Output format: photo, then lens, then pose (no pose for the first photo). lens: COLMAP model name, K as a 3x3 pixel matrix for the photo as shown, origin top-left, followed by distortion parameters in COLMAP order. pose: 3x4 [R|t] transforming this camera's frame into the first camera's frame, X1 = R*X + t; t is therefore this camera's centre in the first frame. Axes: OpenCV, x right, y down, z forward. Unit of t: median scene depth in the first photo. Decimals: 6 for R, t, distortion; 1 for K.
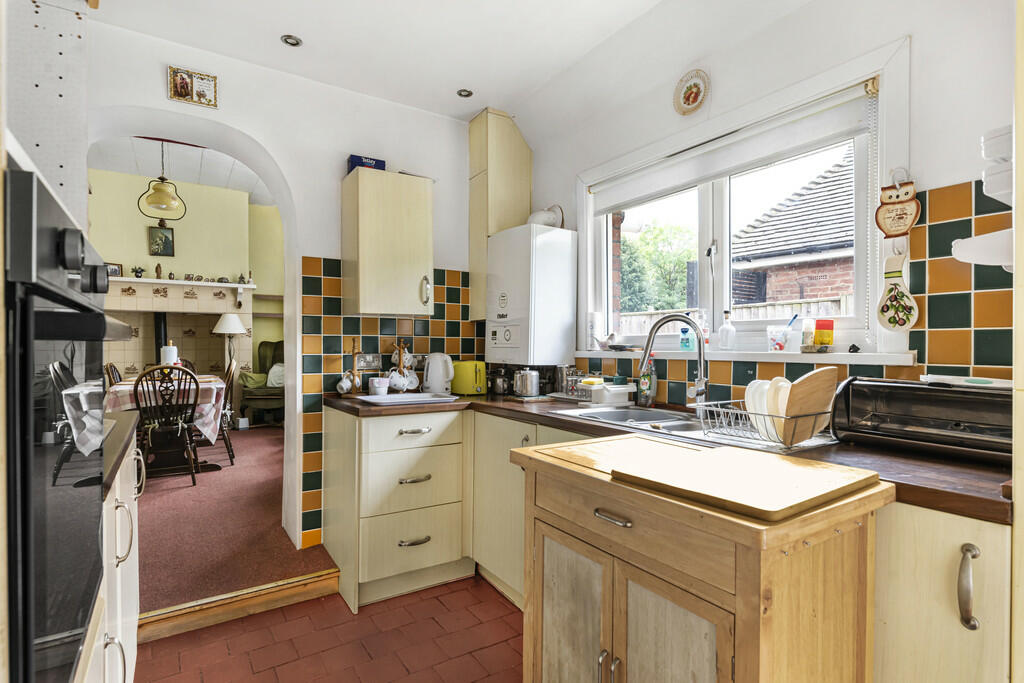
lens RADIAL K [[515.0, 0, 511.9], [0, 515.0, 348.4], [0, 0, 1]] dist [0.000915, -0.000020]
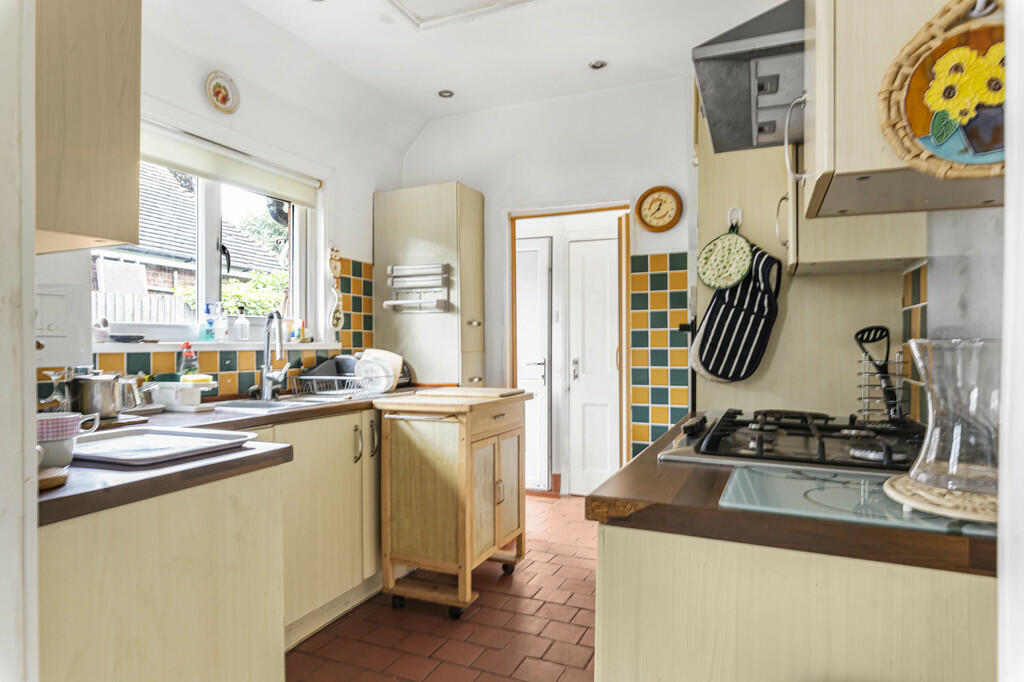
lens RADIAL K [[609.5, 0, 511.6], [0, 609.5, 341.5], [0, 0, 1]] dist [-0.002153, -0.000264]
pose [[-0.549534, -0.007891, 0.835434, -0.748133], [-0.005364, 0.999968, 0.005918, -0.005544], [-0.835454, -0.001229, -0.549558, 0.891230]]
